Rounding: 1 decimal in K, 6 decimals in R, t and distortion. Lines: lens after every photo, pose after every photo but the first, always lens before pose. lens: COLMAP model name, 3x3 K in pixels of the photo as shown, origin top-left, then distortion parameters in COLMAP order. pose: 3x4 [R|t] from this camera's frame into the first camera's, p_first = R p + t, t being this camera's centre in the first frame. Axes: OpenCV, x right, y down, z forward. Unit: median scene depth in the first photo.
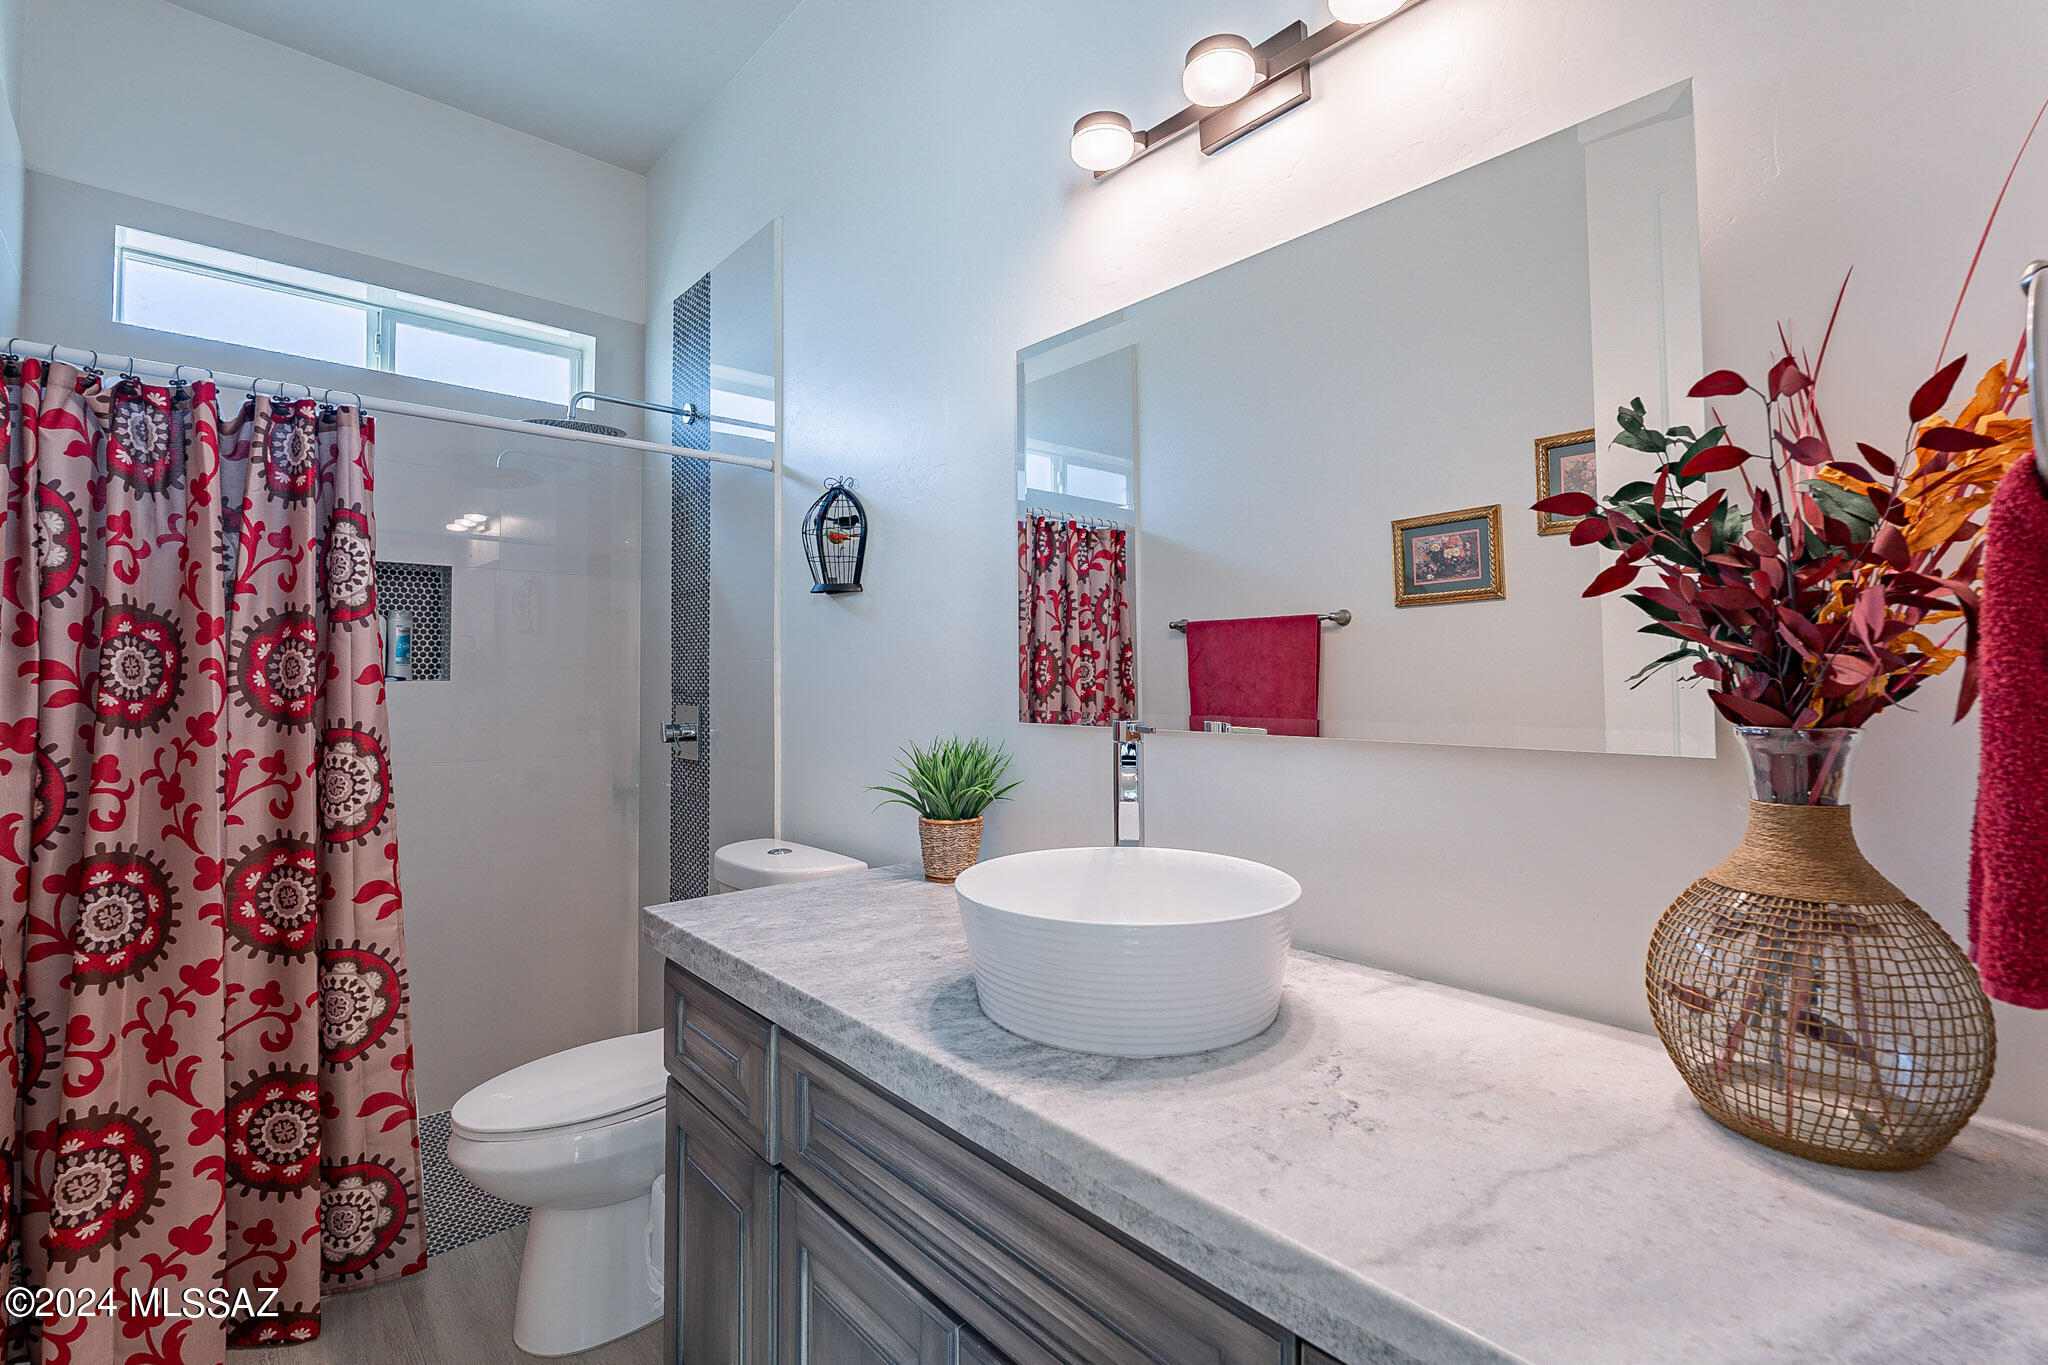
lens RADIAL K [[889.6, 0, 1012.3], [0, 889.6, 682.4], [0, 0, 1]] dist [-0.003257, -0.000308]
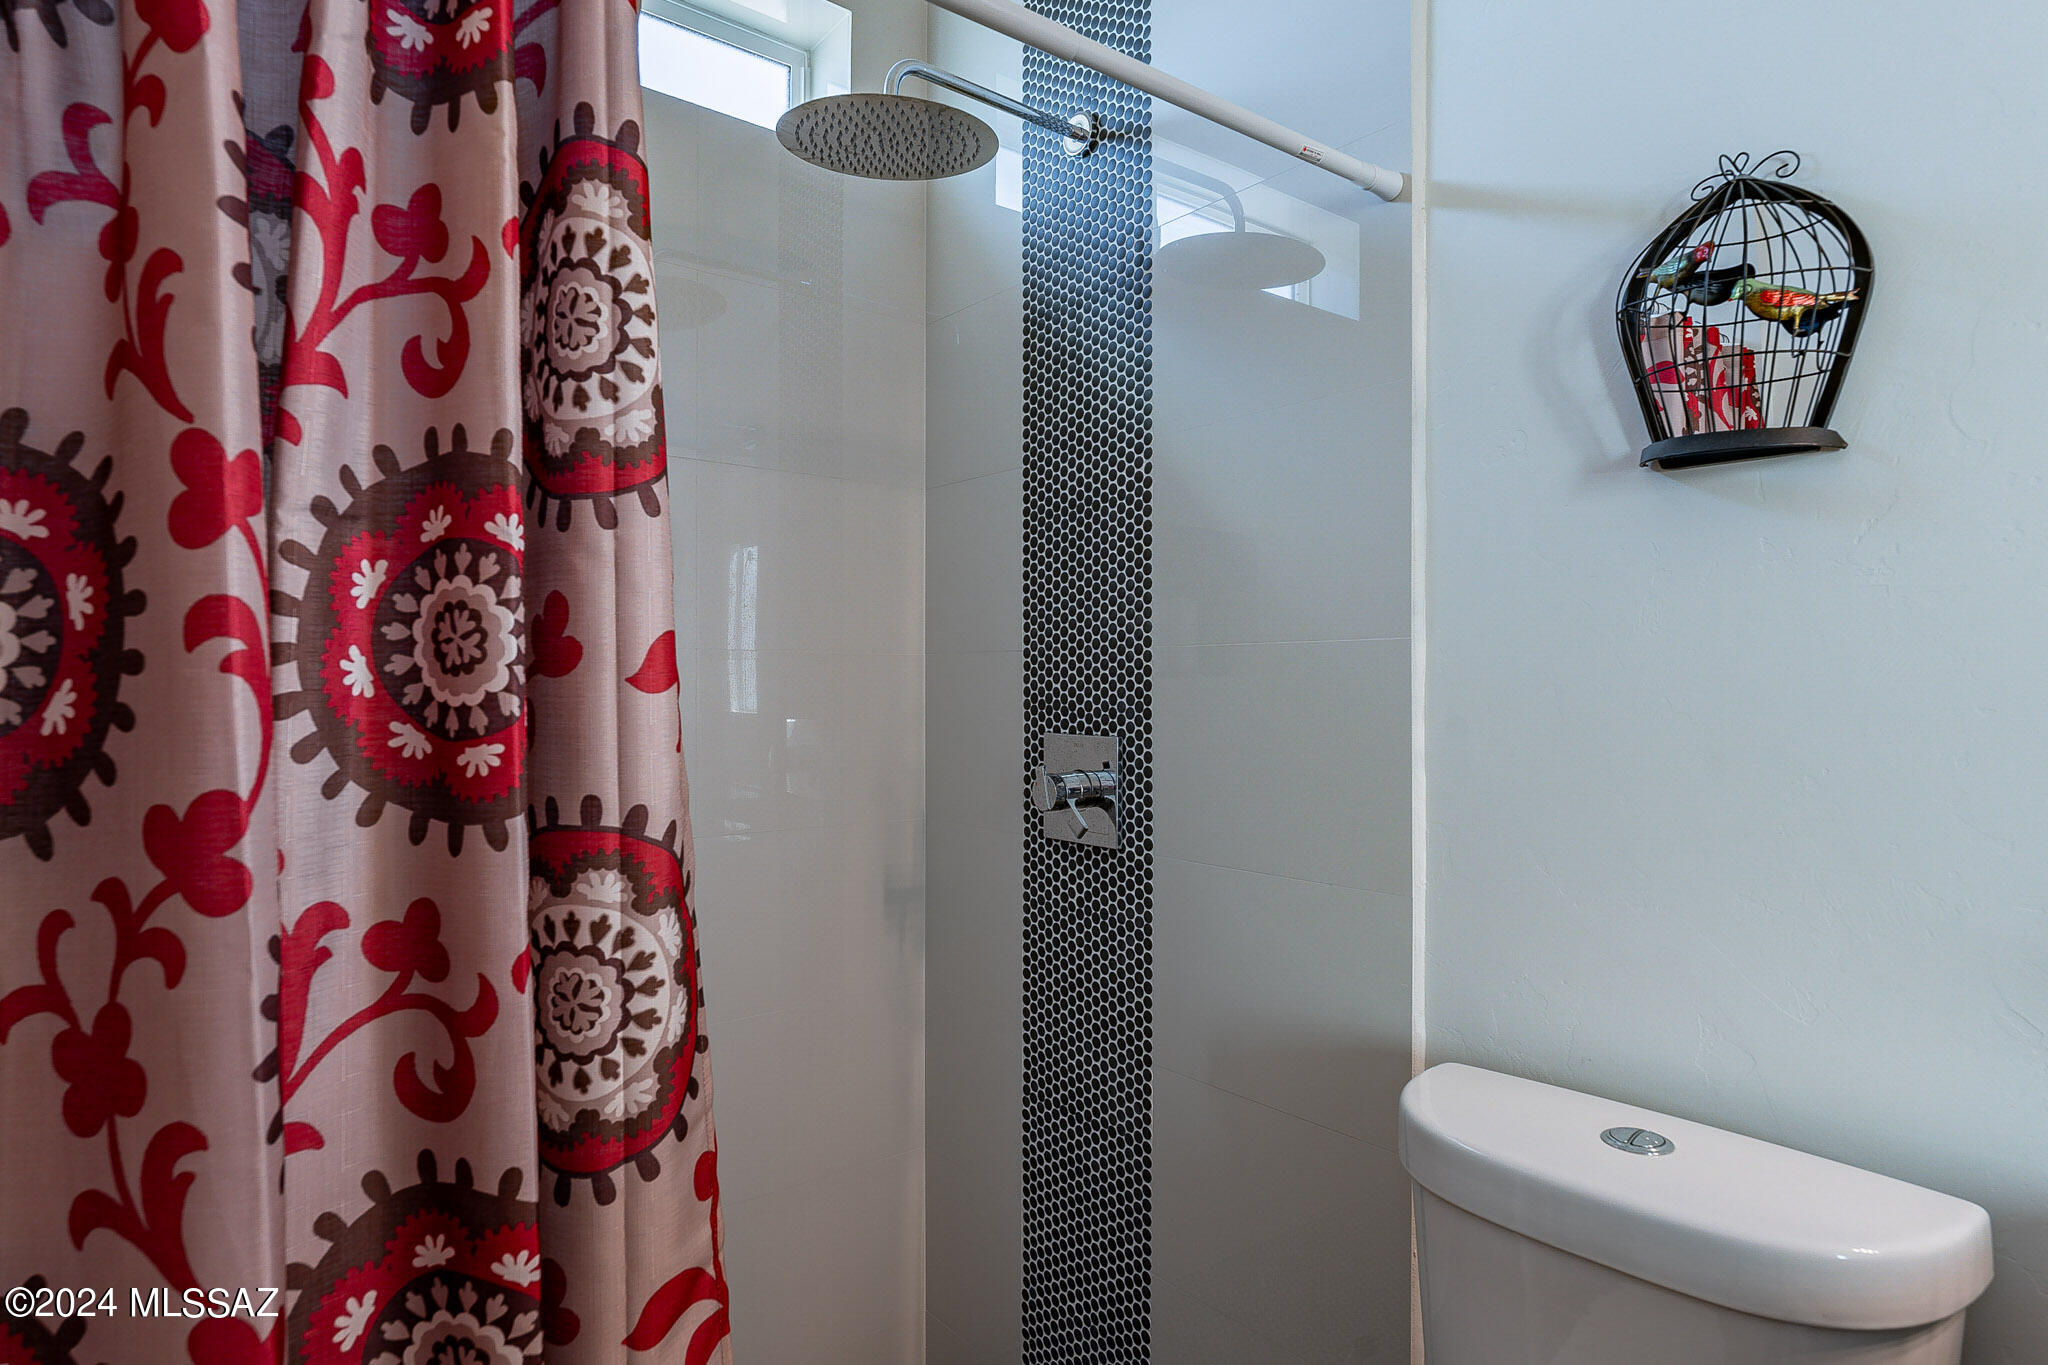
lens RADIAL K [[1126.8, 0, 1029.9], [0, 1126.8, 728.3], [0, 0, 1]] dist [-0.000292, -0.000876]
pose [[0.998601, 0.007967, -0.052269, -0.592063], [-0.006086, 0.999331, 0.036060, -0.000159], [0.052521, -0.035691, 0.997982, 0.617390]]
